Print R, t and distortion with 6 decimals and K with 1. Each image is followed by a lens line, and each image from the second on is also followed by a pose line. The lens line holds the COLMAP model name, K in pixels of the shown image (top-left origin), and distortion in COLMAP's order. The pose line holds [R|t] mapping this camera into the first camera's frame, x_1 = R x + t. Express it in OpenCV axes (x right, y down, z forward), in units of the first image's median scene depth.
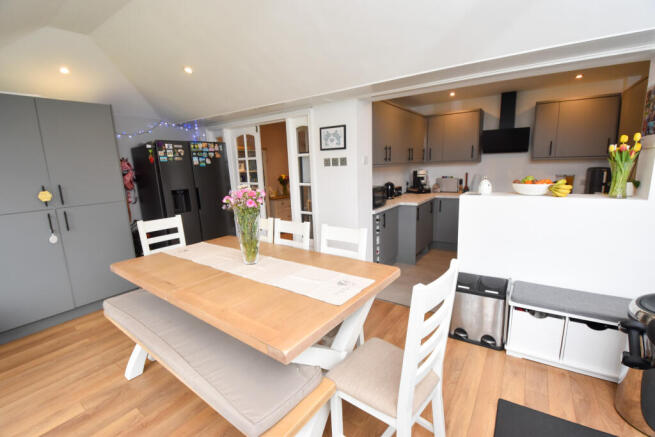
lens RADIAL K [[294.4, 0, 311.9], [0, 294.4, 215.9], [0, 0, 1]] dist [-0.000889, -0.000270]
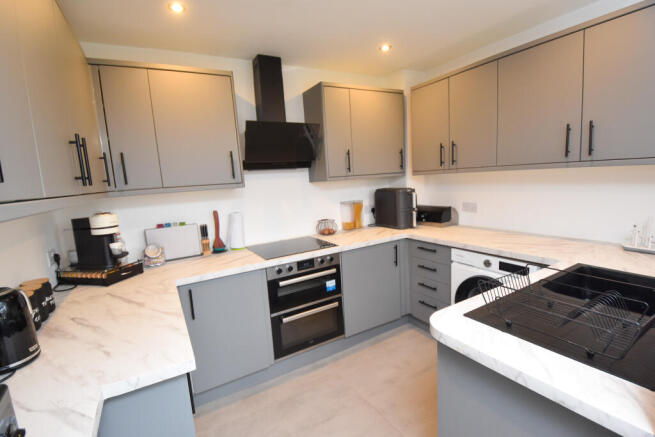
lens RADIAL K [[294.4, 0, 311.9], [0, 294.4, 215.9], [0, 0, 1]] dist [-0.000889, -0.000270]
pose [[0.411317, -0.112312, 0.904546, 0.175553], [0.200123, 0.979293, 0.030592, -0.129689], [-0.889252, 0.168437, 0.425277, 0.704733]]
